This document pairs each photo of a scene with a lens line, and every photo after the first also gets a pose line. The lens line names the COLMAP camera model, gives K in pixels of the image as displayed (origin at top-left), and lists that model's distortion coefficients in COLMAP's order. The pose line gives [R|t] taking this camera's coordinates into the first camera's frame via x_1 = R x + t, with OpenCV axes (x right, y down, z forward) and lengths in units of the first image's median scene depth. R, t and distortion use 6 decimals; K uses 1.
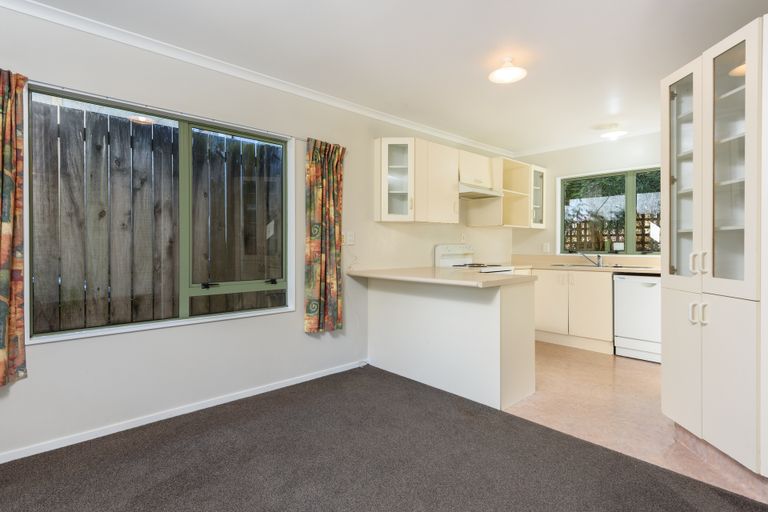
lens RADIAL K [[399.5, 0, 384.7], [0, 399.5, 250.1], [0, 0, 1]] dist [-0.000570, -0.000053]
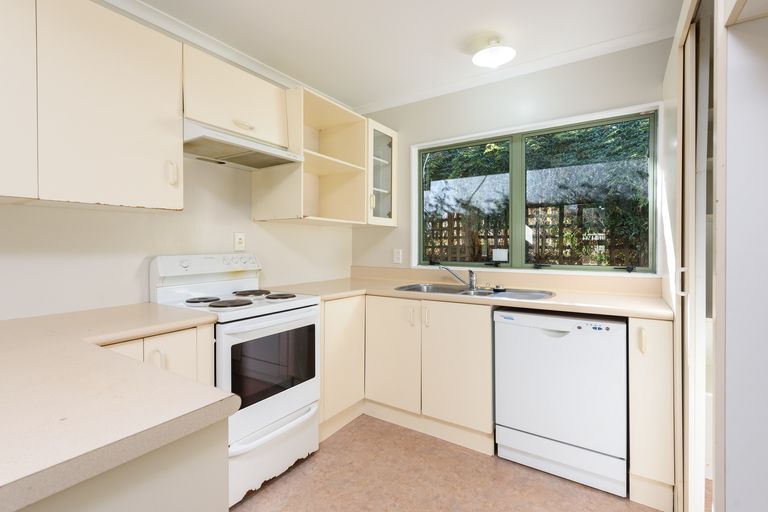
lens RADIAL K [[365.4, 0, 383.5], [0, 365.4, 251.6], [0, 0, 1]] dist [0.001421, 0.000071]
pose [[0.971662, -0.002980, 0.236354, 0.257256], [0.001404, 0.999976, 0.006835, -0.018198], [-0.236369, -0.006309, 0.971643, 0.459437]]
